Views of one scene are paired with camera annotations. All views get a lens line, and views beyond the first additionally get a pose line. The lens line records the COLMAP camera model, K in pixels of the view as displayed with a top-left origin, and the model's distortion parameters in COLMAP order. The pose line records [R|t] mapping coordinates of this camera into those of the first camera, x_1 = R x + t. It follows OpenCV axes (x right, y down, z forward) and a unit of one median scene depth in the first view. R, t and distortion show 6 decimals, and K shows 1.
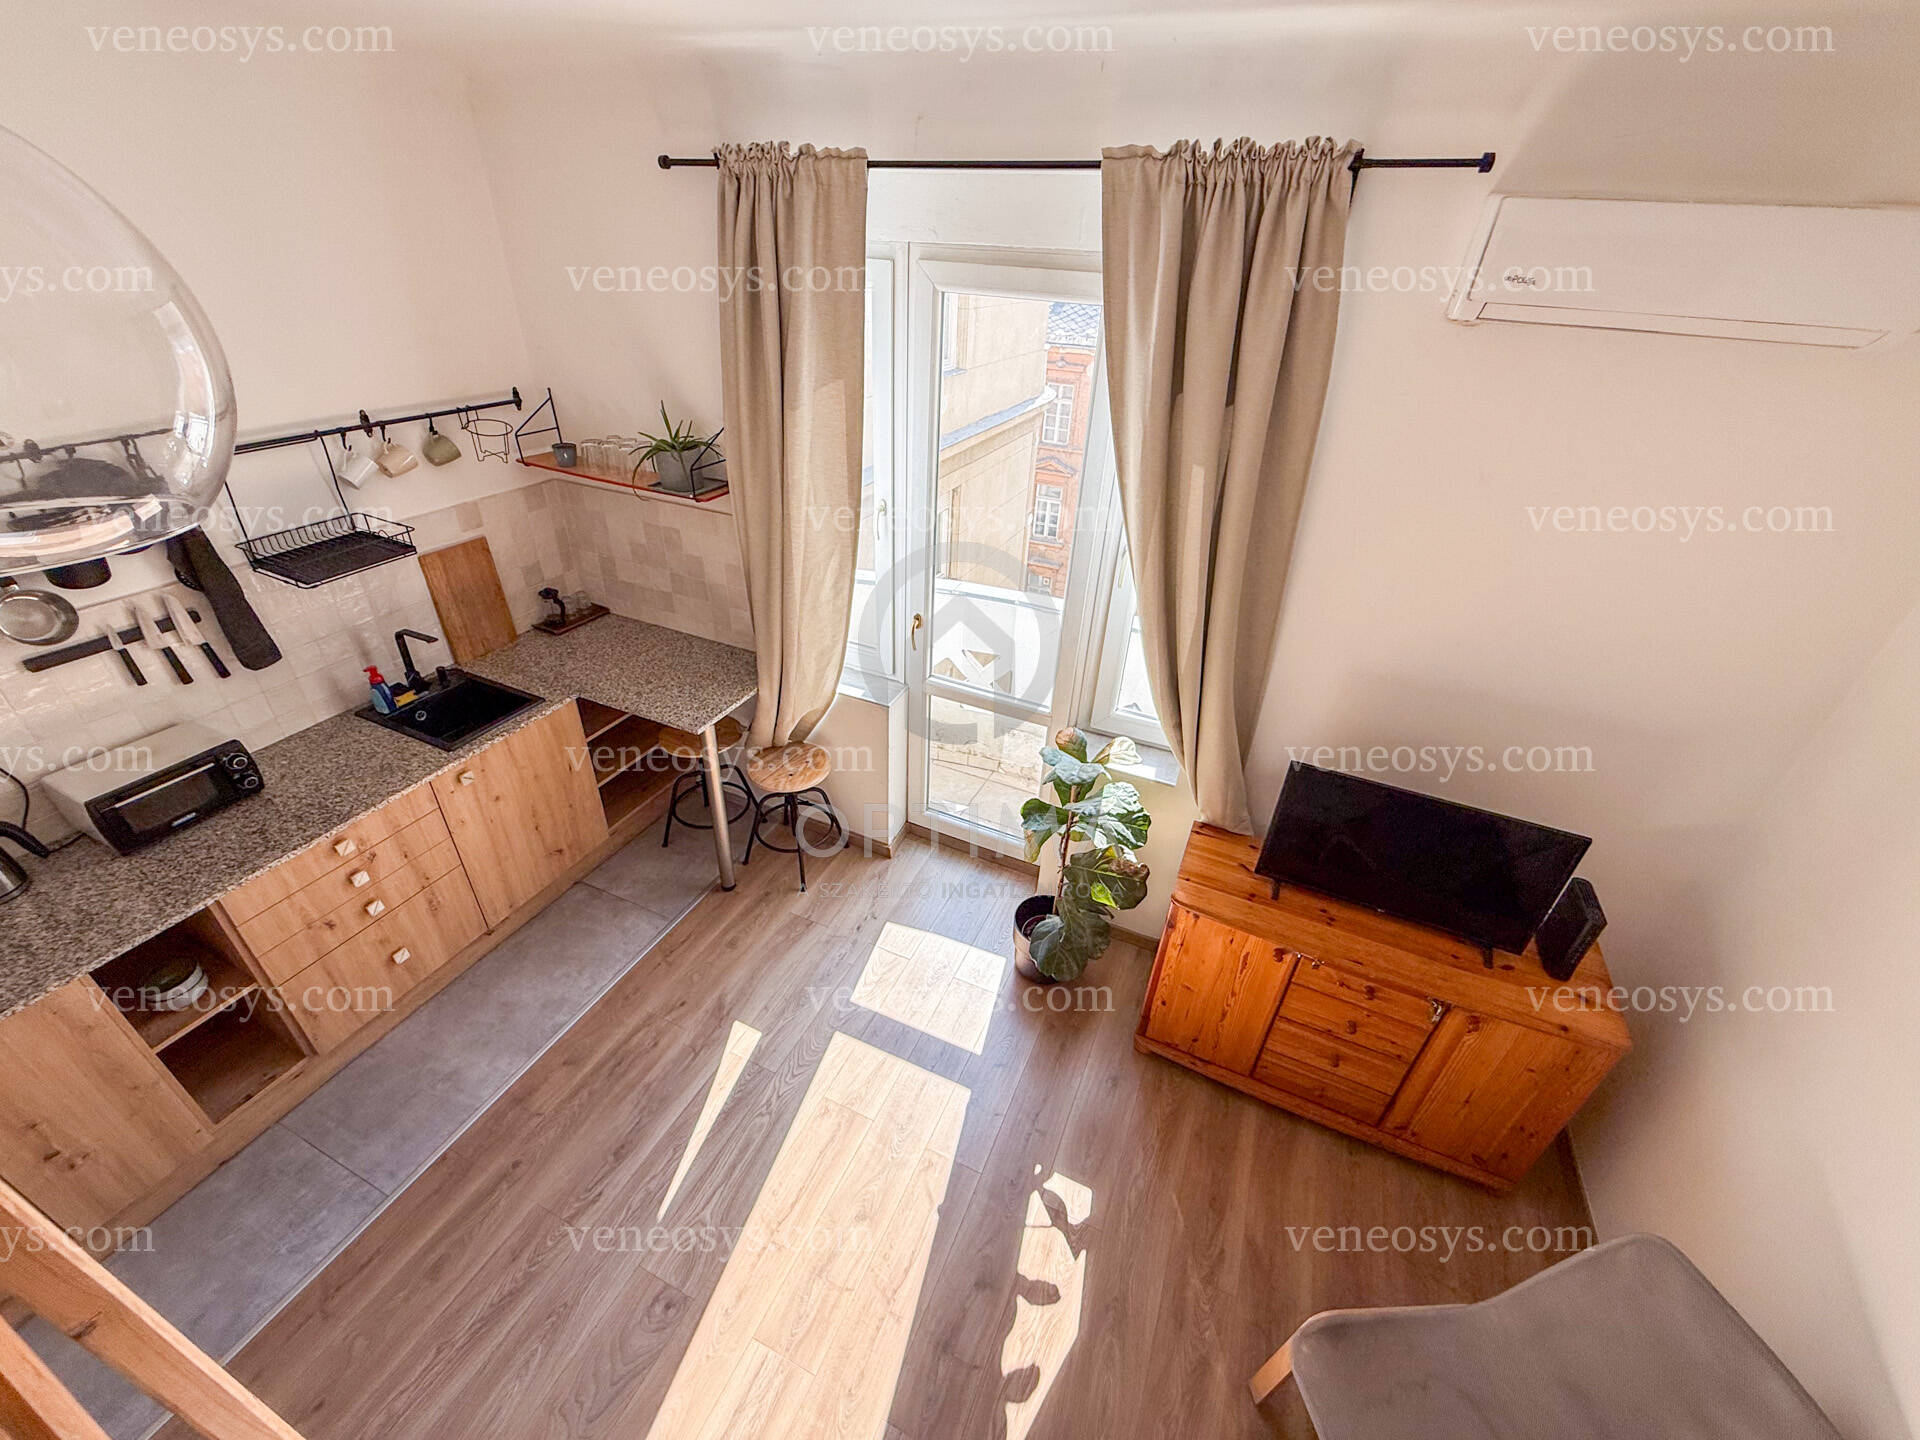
lens RADIAL K [[767.7, 0, 963.5], [0, 767.7, 720.3], [0, 0, 1]] dist [0.000046, -0.000420]
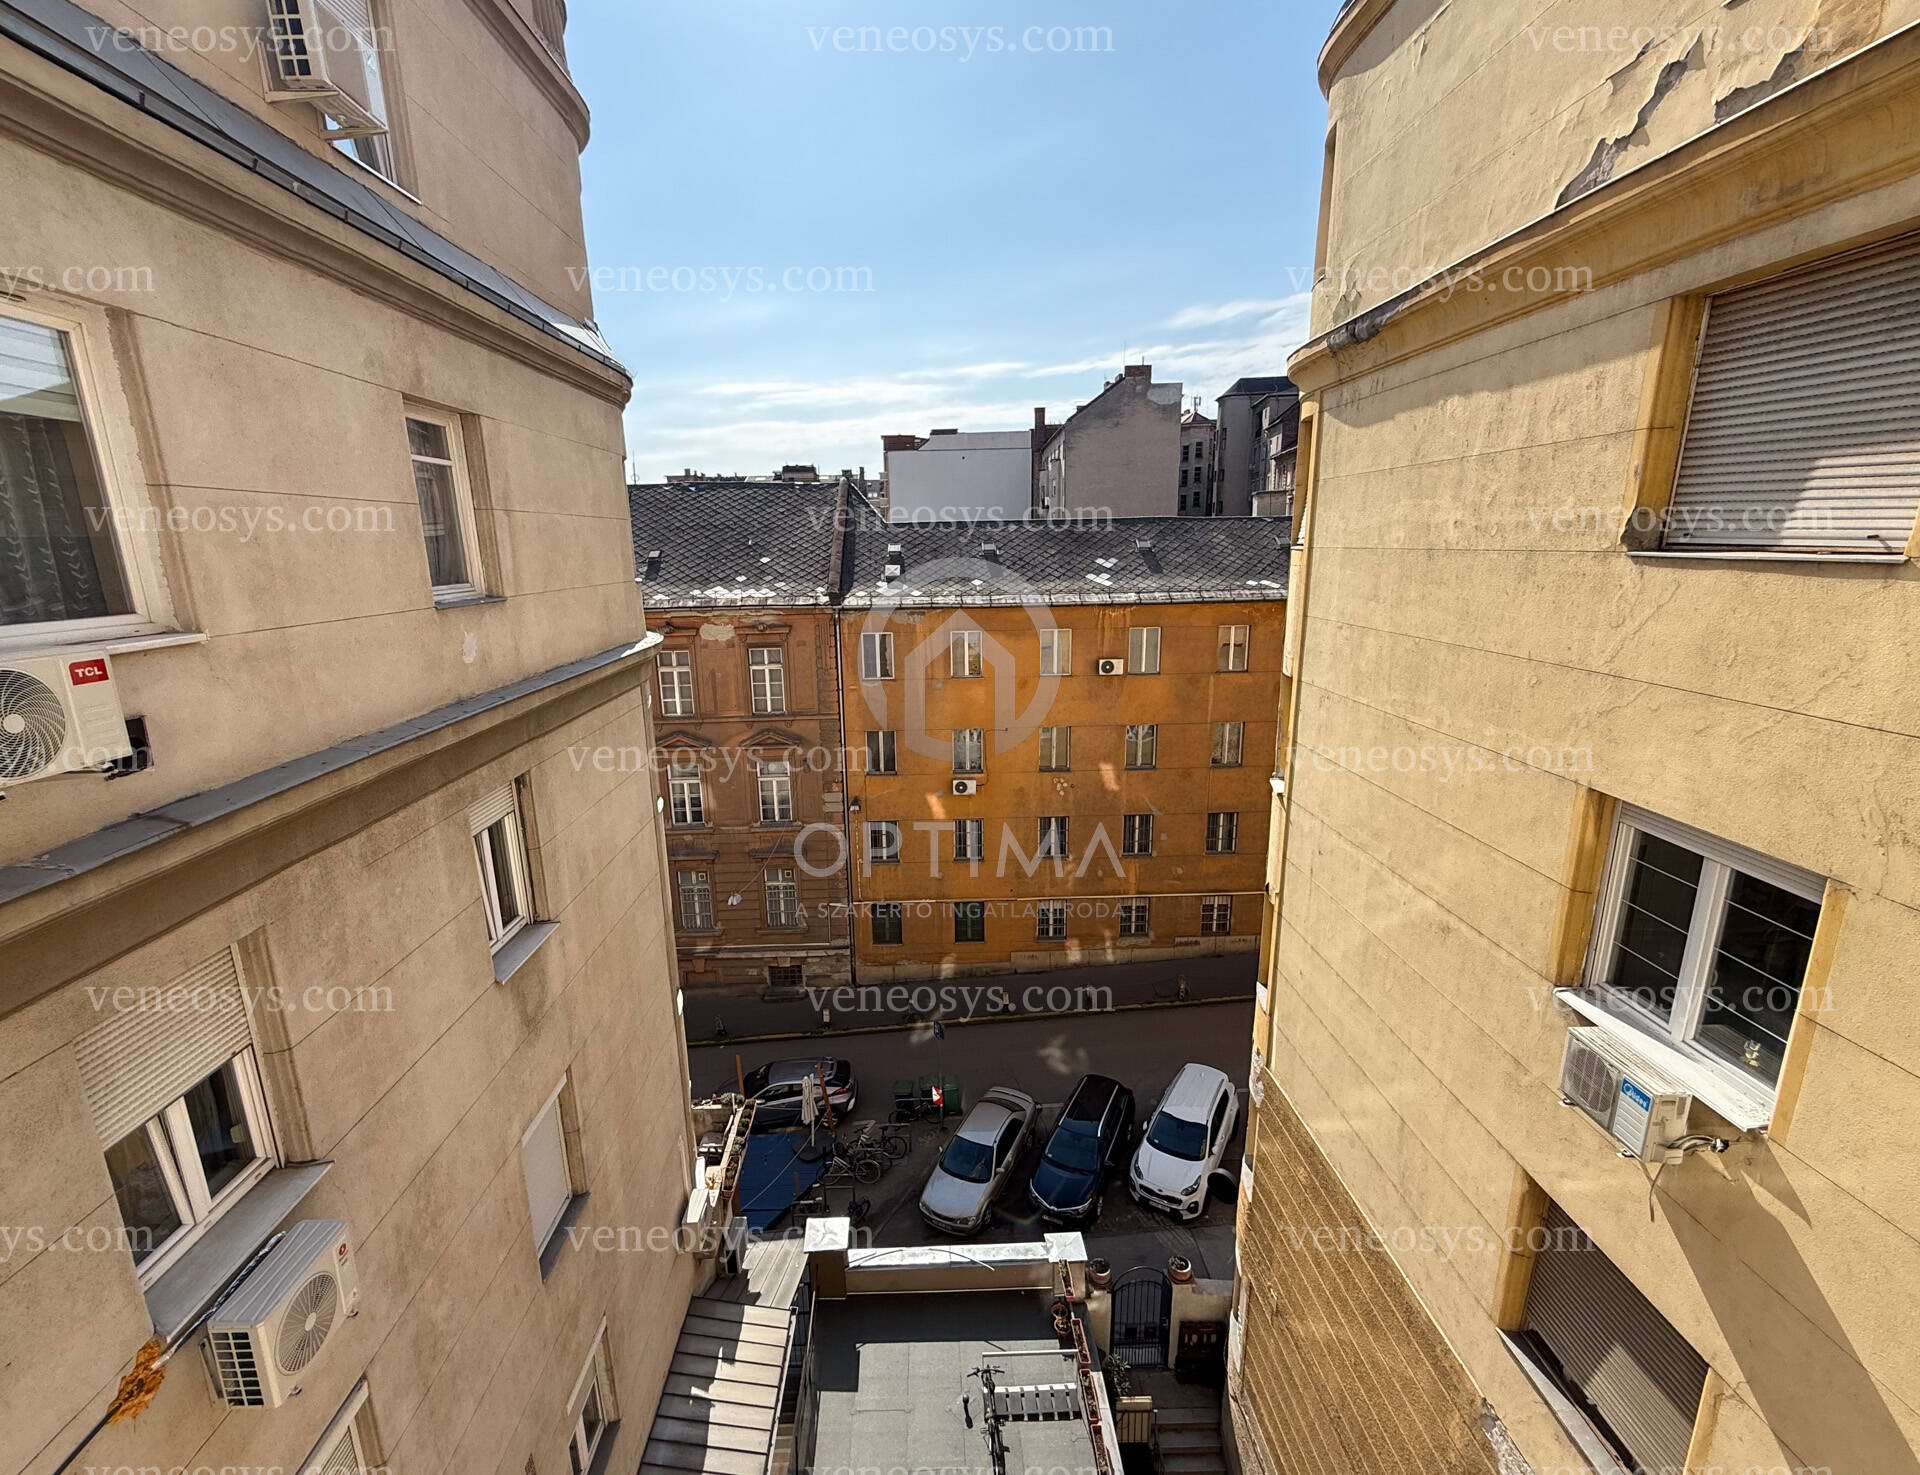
lens RADIAL K [[832.7, 0, 935.6], [0, 832.7, 735.8], [0, 0, 1]] dist [0.001645, 0.000044]
pose [[0.905195, -0.165060, 0.391634, 0.168514], [0.279791, 0.925079, -0.256800, -0.349895], [-0.319905, 0.342030, 0.883559, 1.436890]]
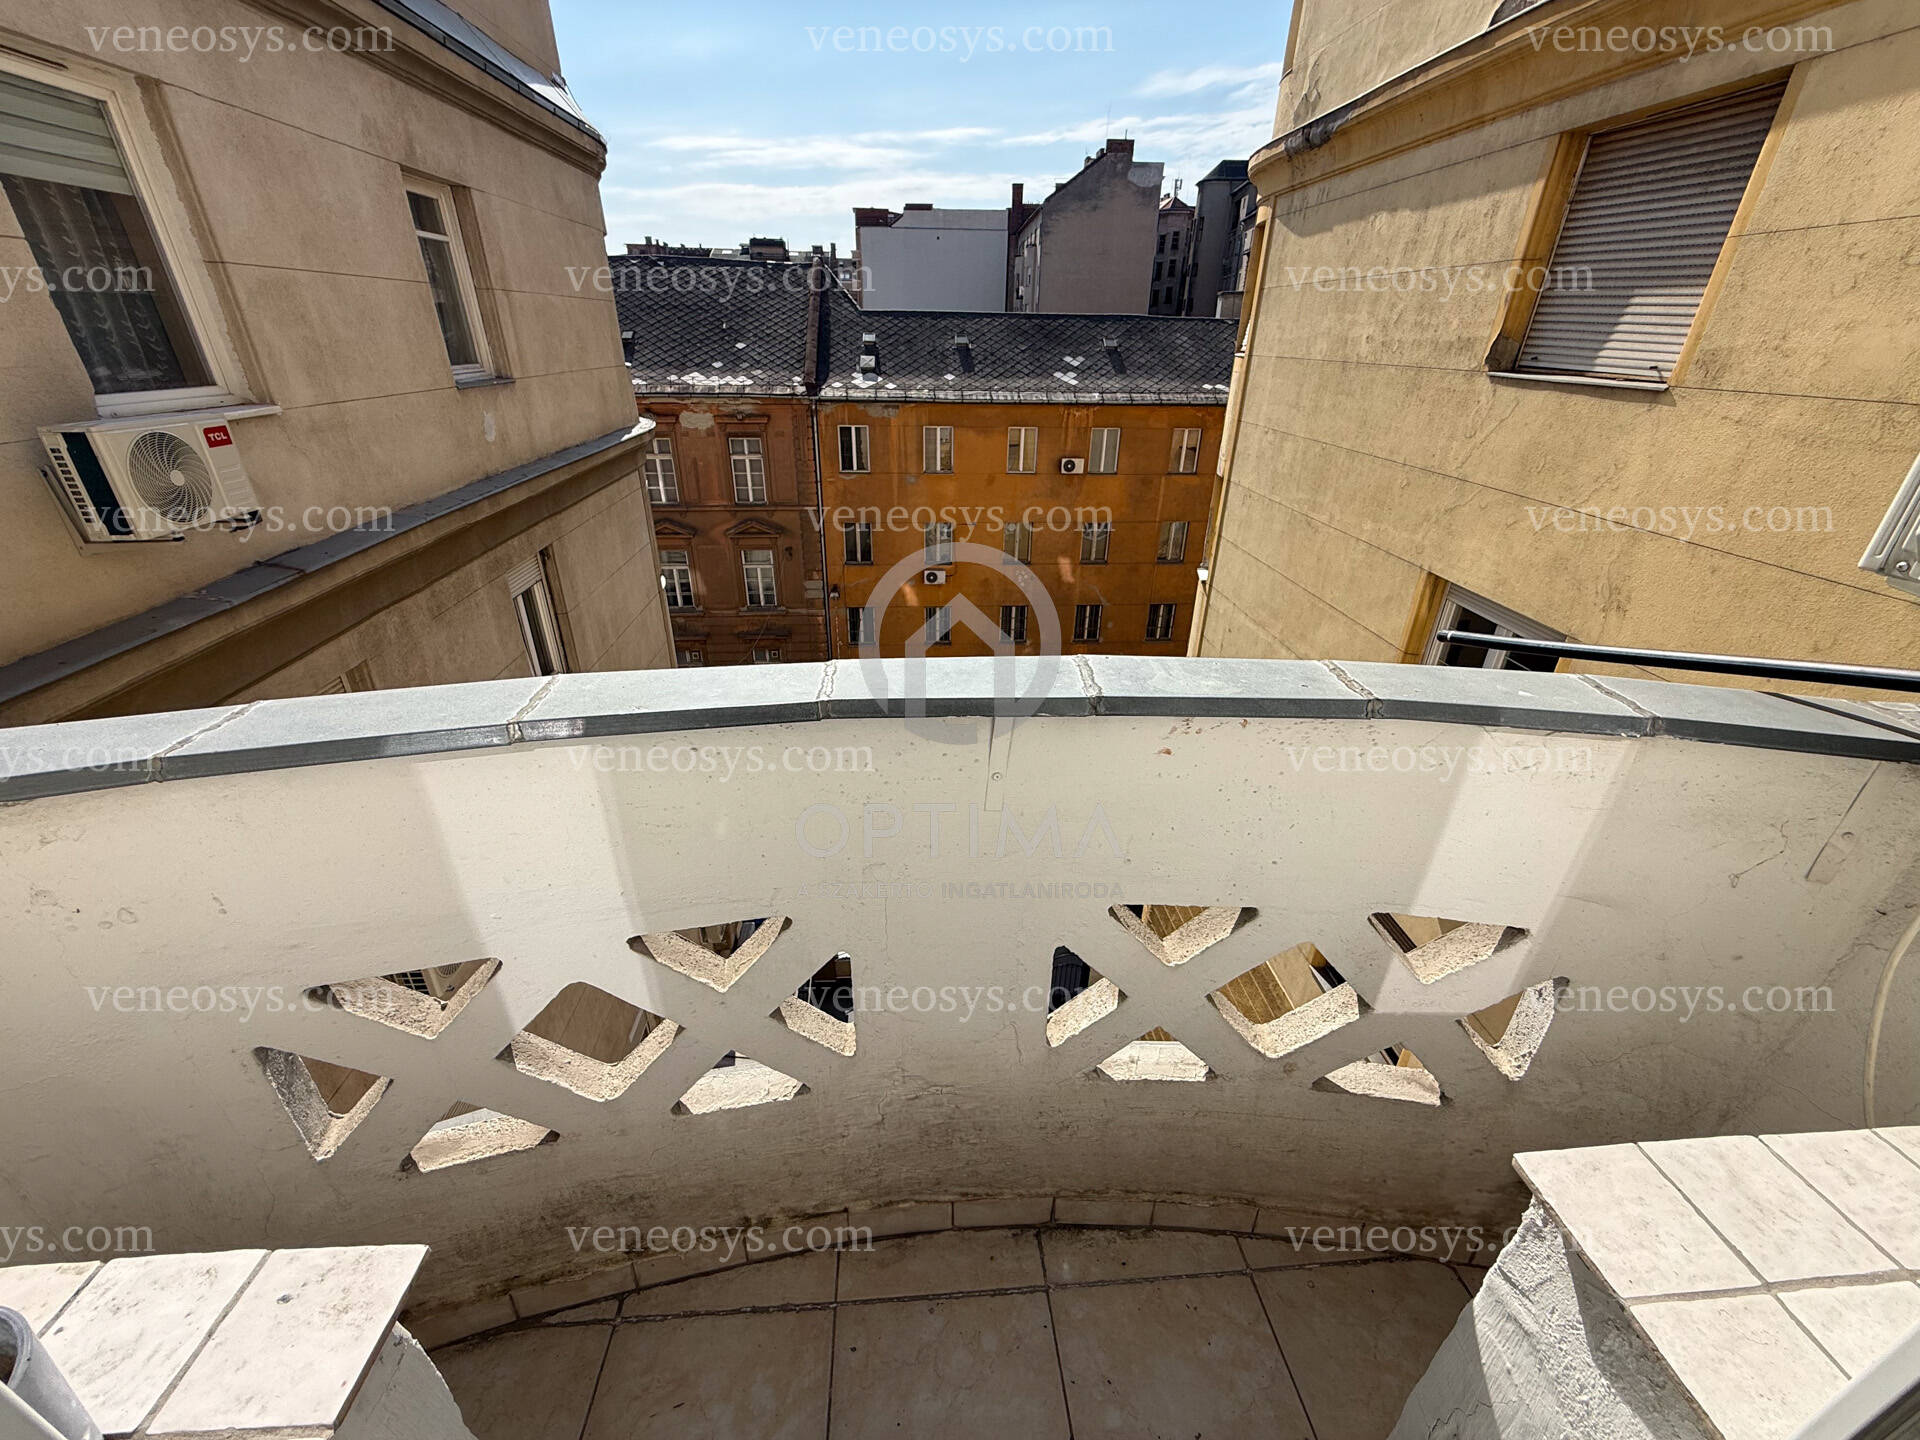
lens RADIAL K [[767.7, 0, 959.6], [0, 767.7, 721.3], [0, 0, 1]] dist [0.000046, -0.000420]
pose [[0.880943, -0.249577, 0.402058, 0.013718], [0.276516, 0.960964, -0.009353, -0.219031], [-0.384029, 0.119415, 0.915567, 1.156202]]
